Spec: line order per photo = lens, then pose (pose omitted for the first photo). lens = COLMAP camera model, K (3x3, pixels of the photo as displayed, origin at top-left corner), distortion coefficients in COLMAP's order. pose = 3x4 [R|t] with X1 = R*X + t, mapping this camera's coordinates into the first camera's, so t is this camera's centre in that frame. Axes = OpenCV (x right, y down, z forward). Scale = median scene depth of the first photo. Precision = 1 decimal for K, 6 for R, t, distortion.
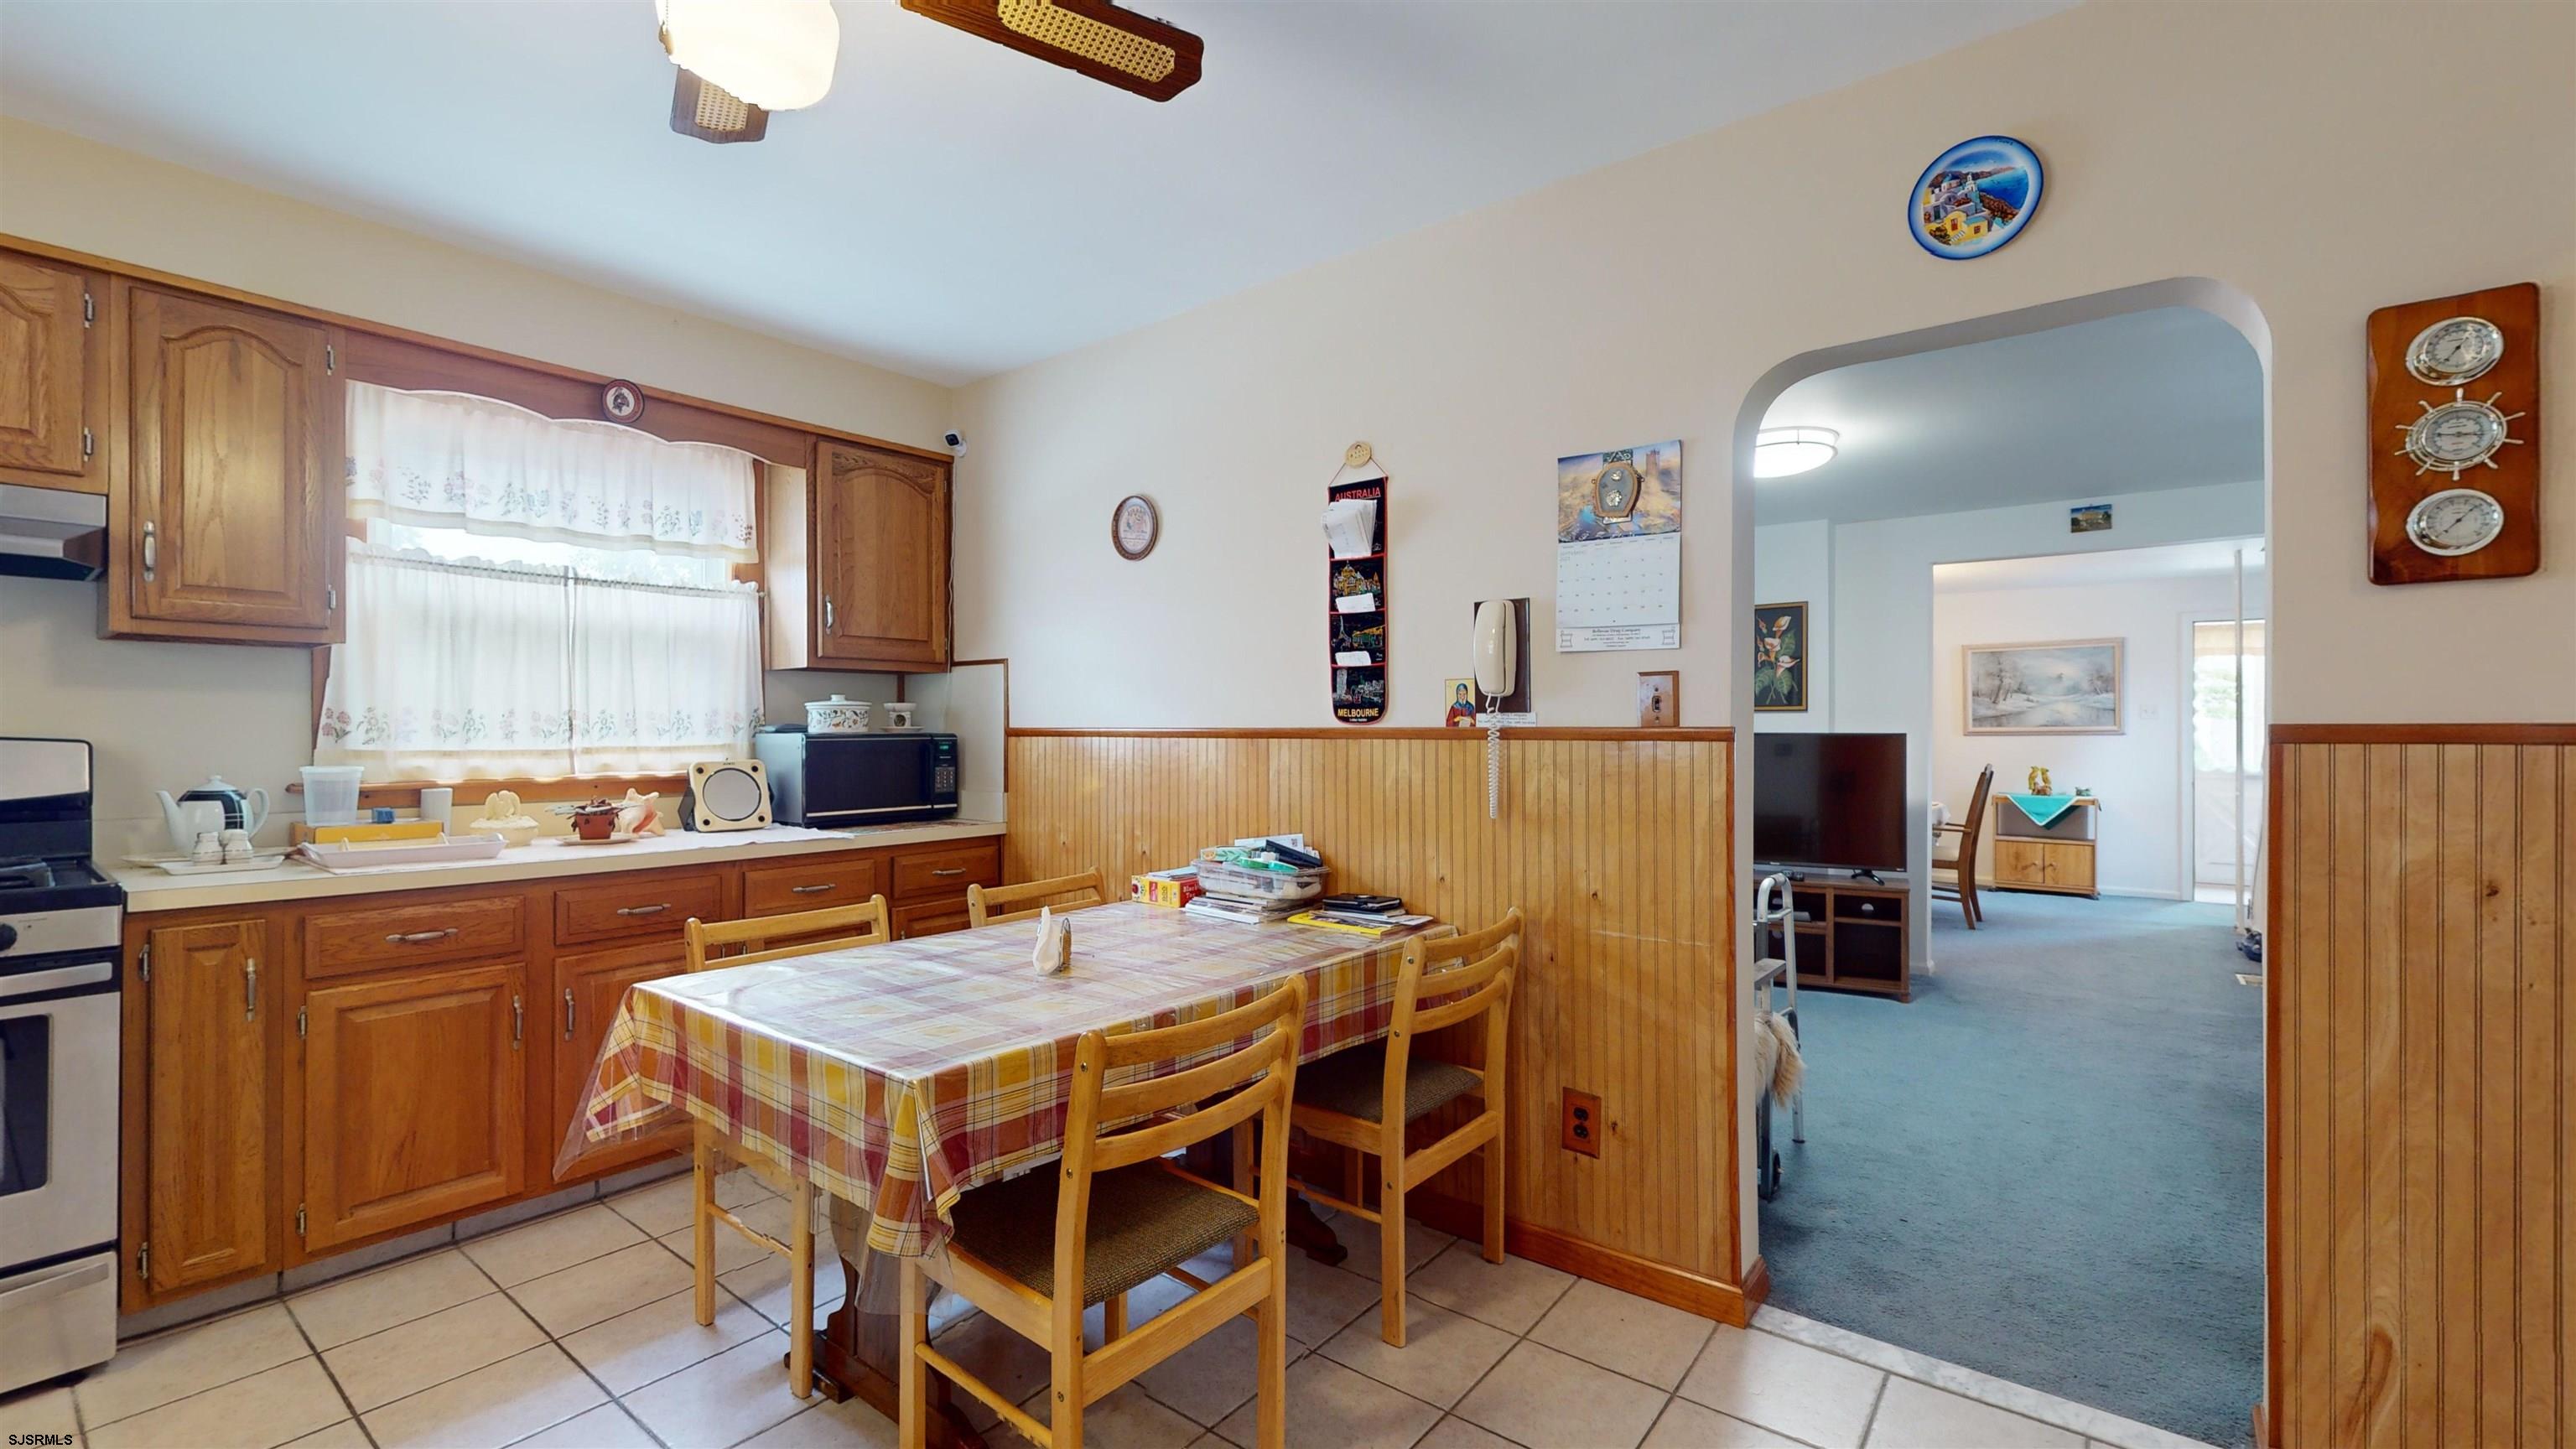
lens RADIAL K [[1063.1, 0, 1283.3], [0, 1063.1, 729.0], [0, 0, 1]] dist [-0.000956, 0.000353]
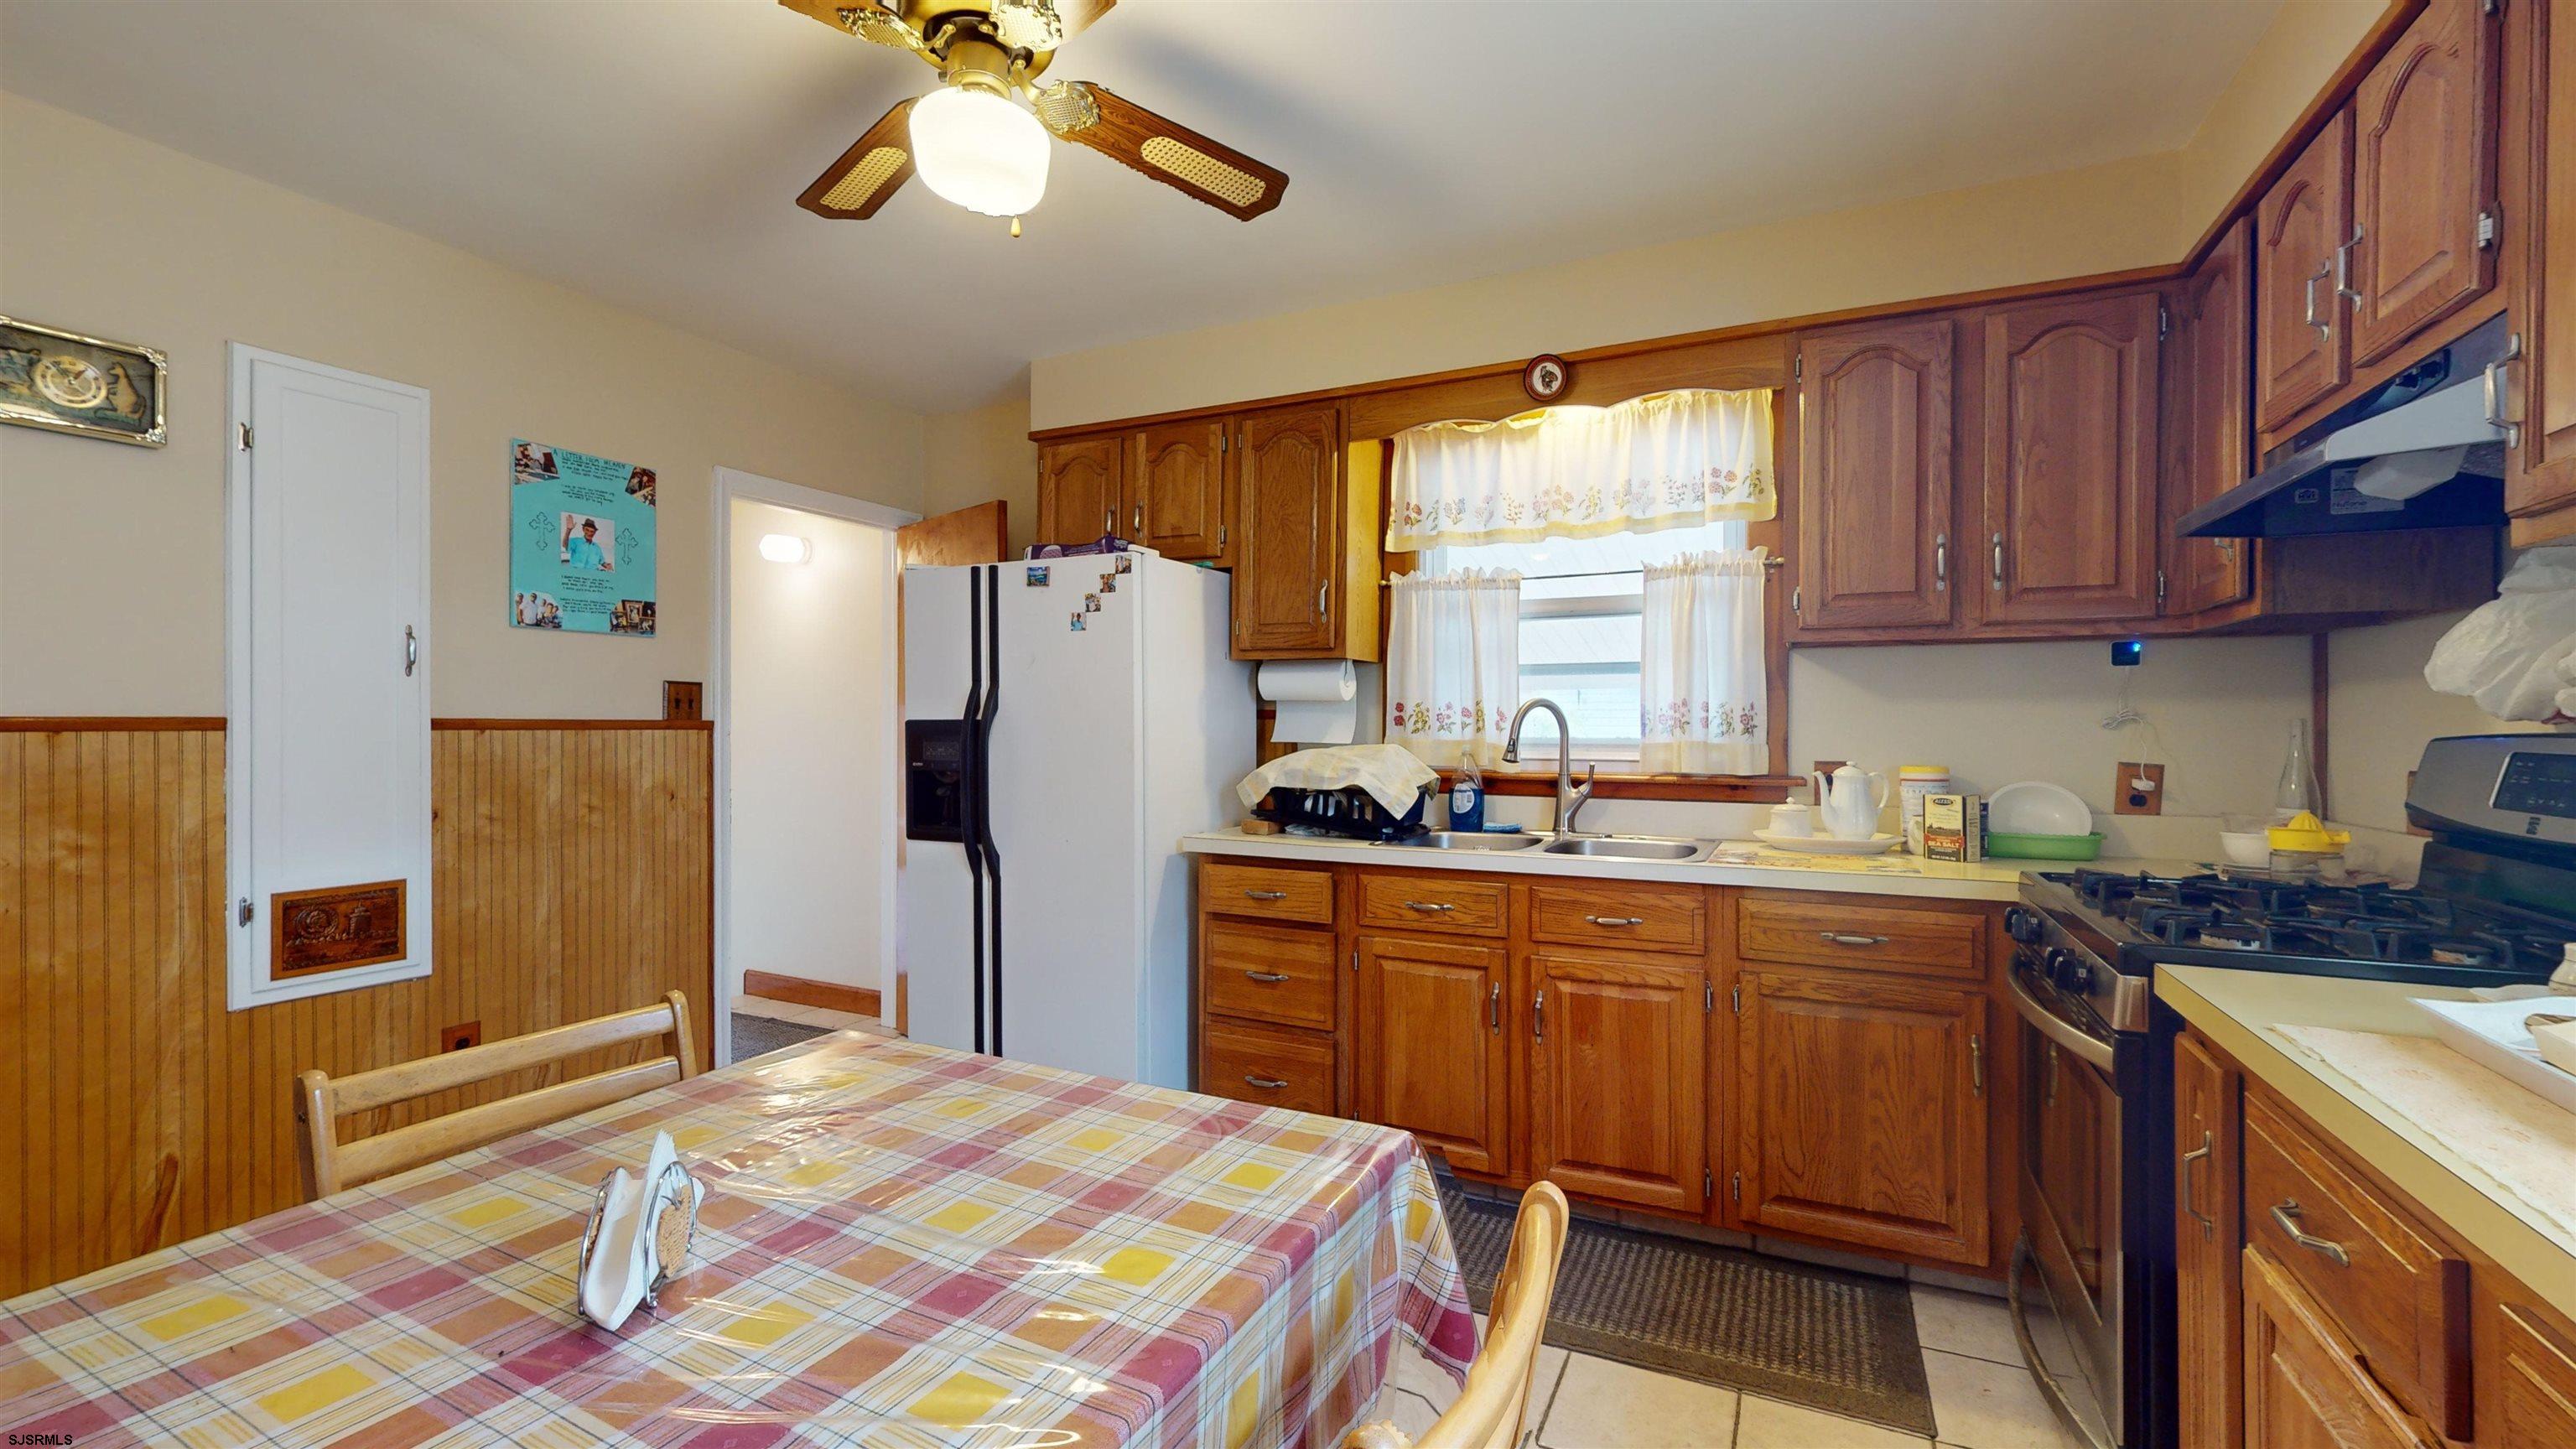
lens RADIAL K [[1063.1, 0, 1288.4], [0, 1063.1, 733.5], [0, 0, 1]] dist [-0.000956, 0.000353]
pose [[-0.977949, -0.000874, -0.208842, -0.256696], [-0.002537, 0.999967, 0.007695, 0.001731], [0.208829, 0.008055, -0.977919, 0.979866]]
